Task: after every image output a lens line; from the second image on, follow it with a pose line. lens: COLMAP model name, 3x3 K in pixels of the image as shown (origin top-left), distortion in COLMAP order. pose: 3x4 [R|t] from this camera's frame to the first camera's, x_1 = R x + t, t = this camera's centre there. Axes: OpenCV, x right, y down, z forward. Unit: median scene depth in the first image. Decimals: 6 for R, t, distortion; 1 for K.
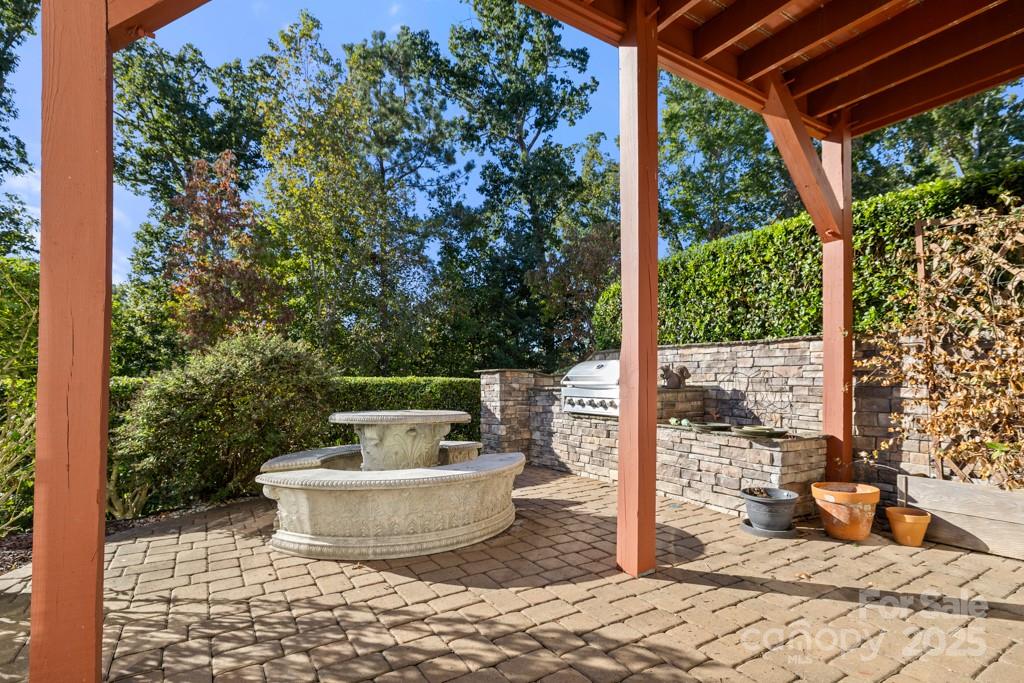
lens RADIAL K [[508.8, 0, 490.6], [0, 508.8, 371.8], [0, 0, 1]] dist [-0.003530, -0.001054]
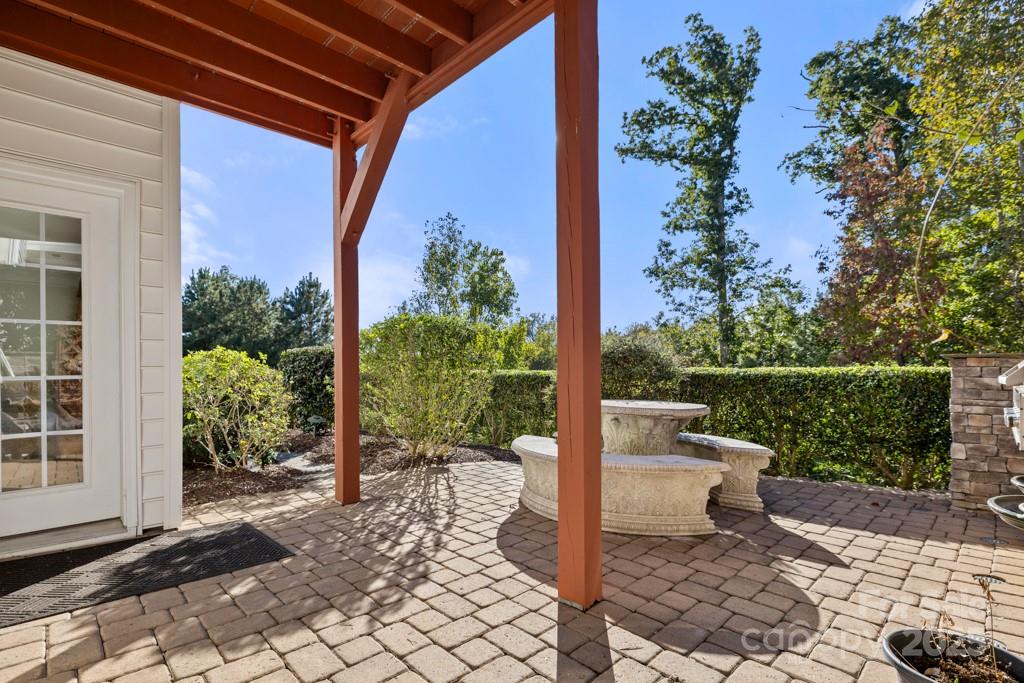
lens RADIAL K [[477.6, 0, 513.2], [0, 477.6, 367.9], [0, 0, 1]] dist [-0.001169, 0.000185]
pose [[0.227626, -0.001776, -0.973747, 1.326881], [0.025392, 0.999669, 0.004113, -0.015512], [0.973418, -0.025661, 0.227596, 0.898387]]
